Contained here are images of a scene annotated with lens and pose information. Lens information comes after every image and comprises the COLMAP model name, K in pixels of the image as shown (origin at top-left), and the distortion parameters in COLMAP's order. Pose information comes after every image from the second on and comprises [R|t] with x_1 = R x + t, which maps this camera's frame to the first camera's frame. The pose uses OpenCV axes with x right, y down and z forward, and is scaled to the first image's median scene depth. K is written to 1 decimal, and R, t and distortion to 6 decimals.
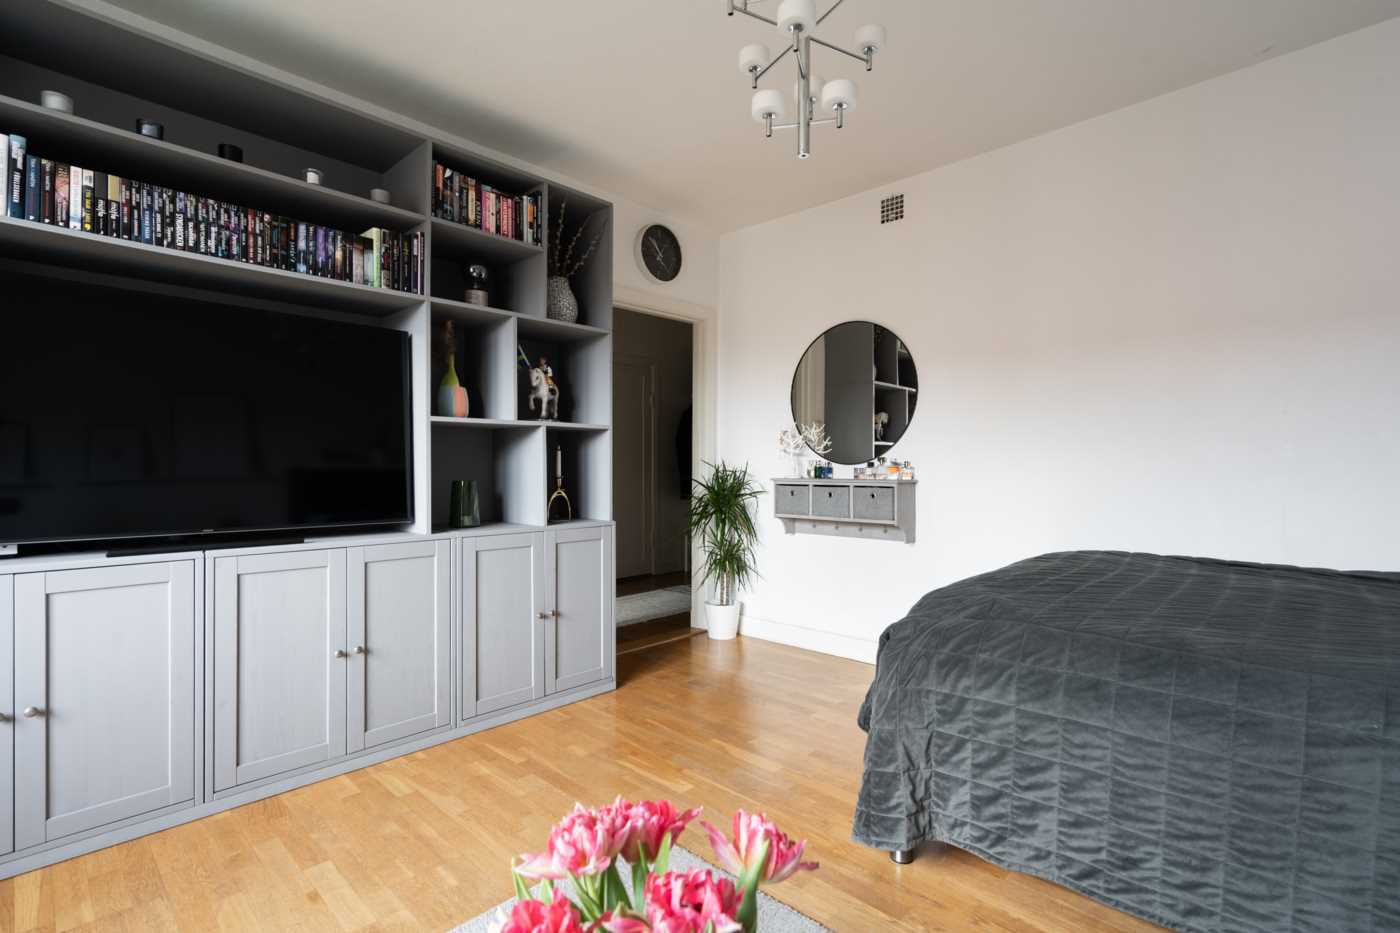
lens RADIAL K [[675.6, 0, 699.0], [0, 675.6, 468.5], [0, 0, 1]] dist [-0.004744, 0.003789]
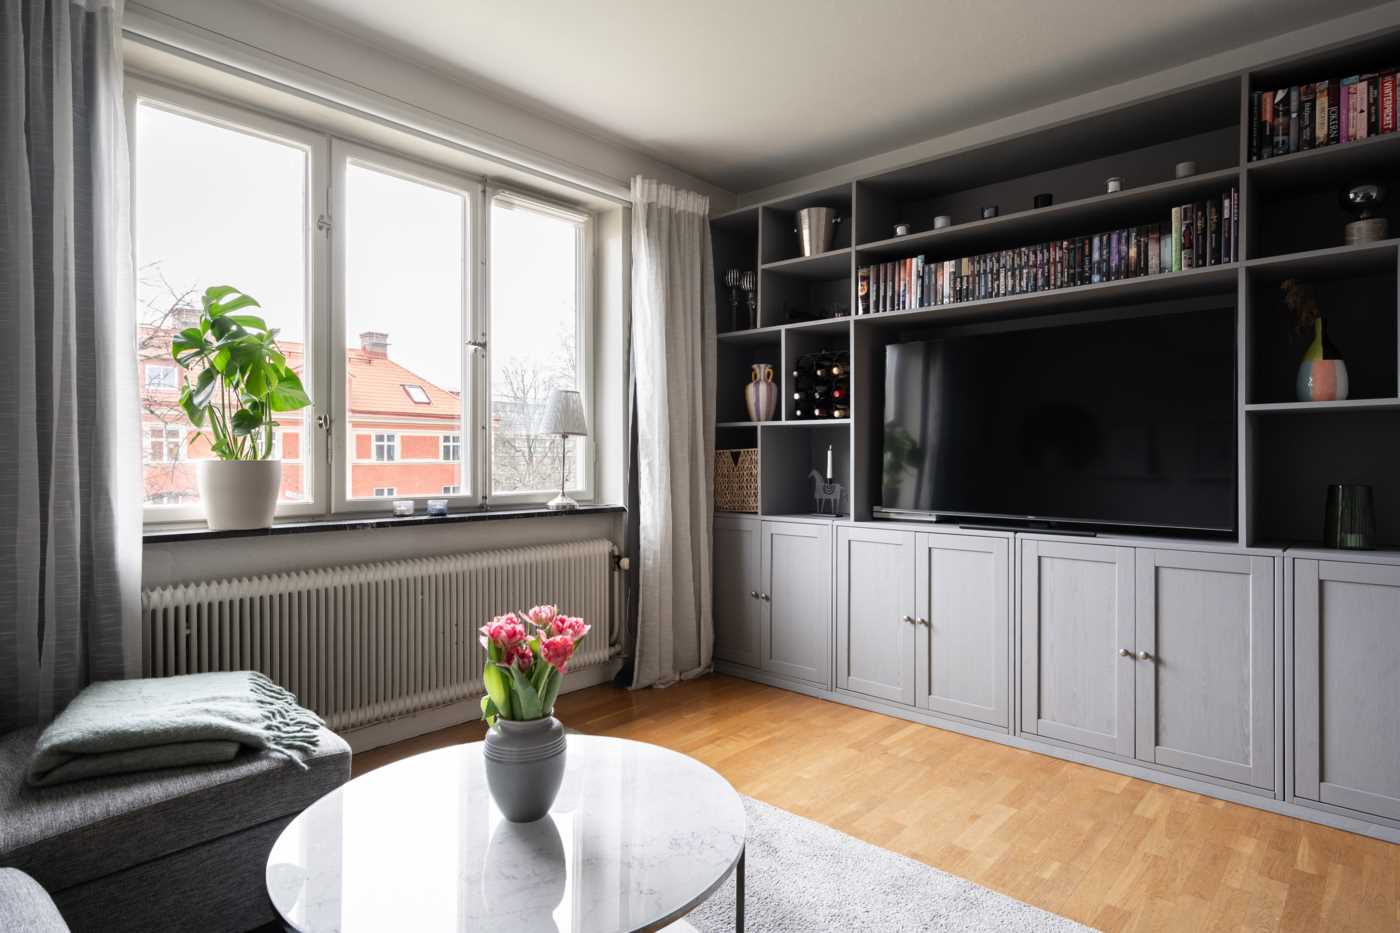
lens RADIAL K [[794.3, 0, 702.0], [0, 794.3, 460.9], [0, 0, 1]] dist [0.004660, 0.002856]
pose [[-0.000817, -0.005060, -0.999987, 0.664064], [-0.008779, 0.999949, -0.005053, 0.002398], [0.999961, 0.008774, -0.000861, 0.383335]]
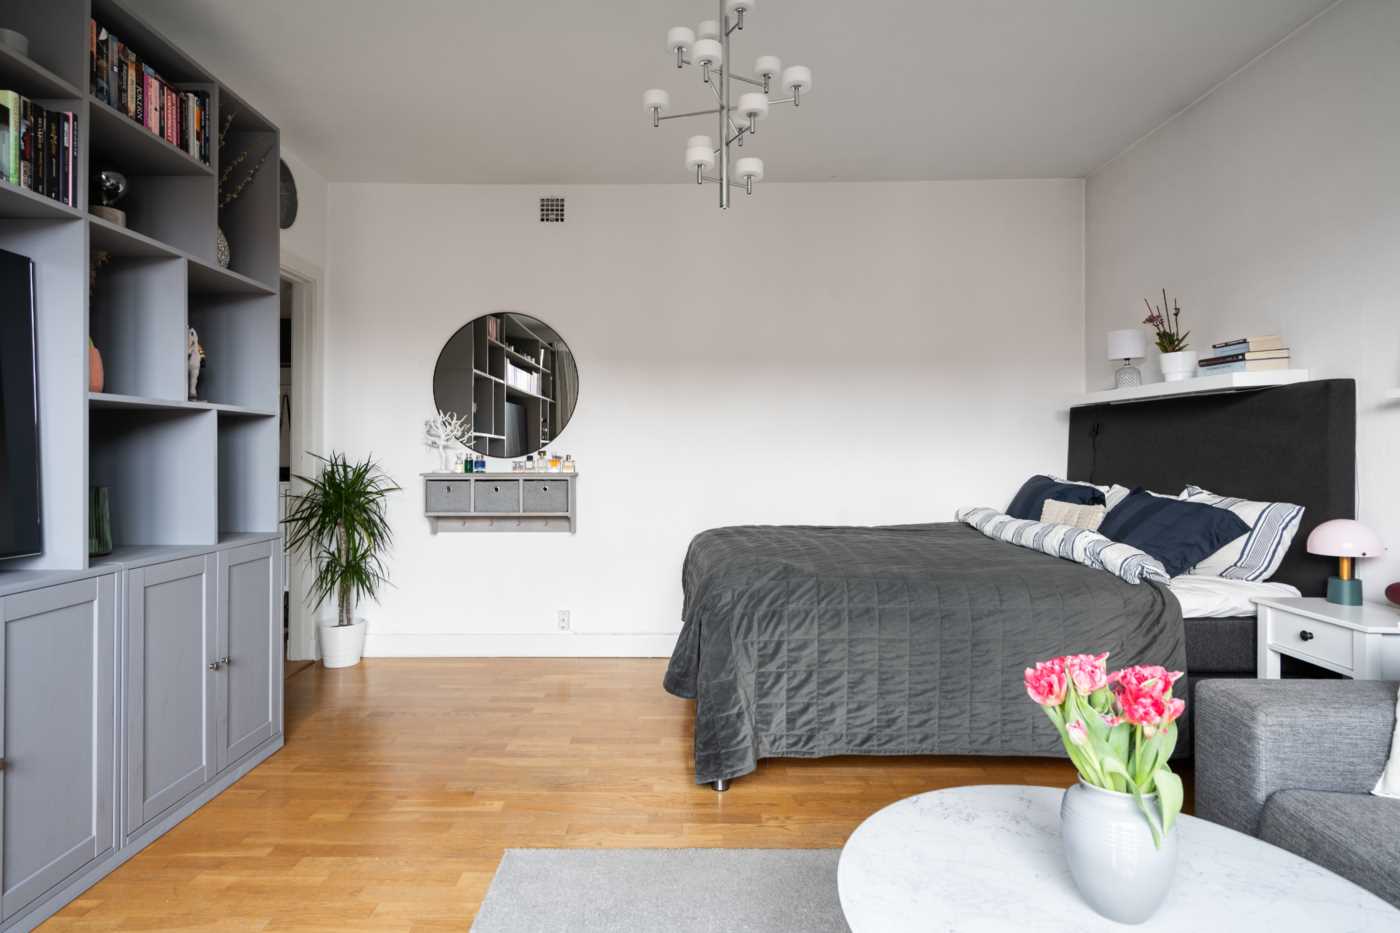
lens RADIAL K [[746.0, 0, 700.8], [0, 746.0, 444.0], [0, 0, 1]] dist [0.000592, 0.006829]
pose [[0.714106, 0.009622, 0.699971, -0.551260], [0.001547, 0.999881, -0.015324, -0.015044], [-0.700036, 0.012026, 0.714006, 0.051678]]
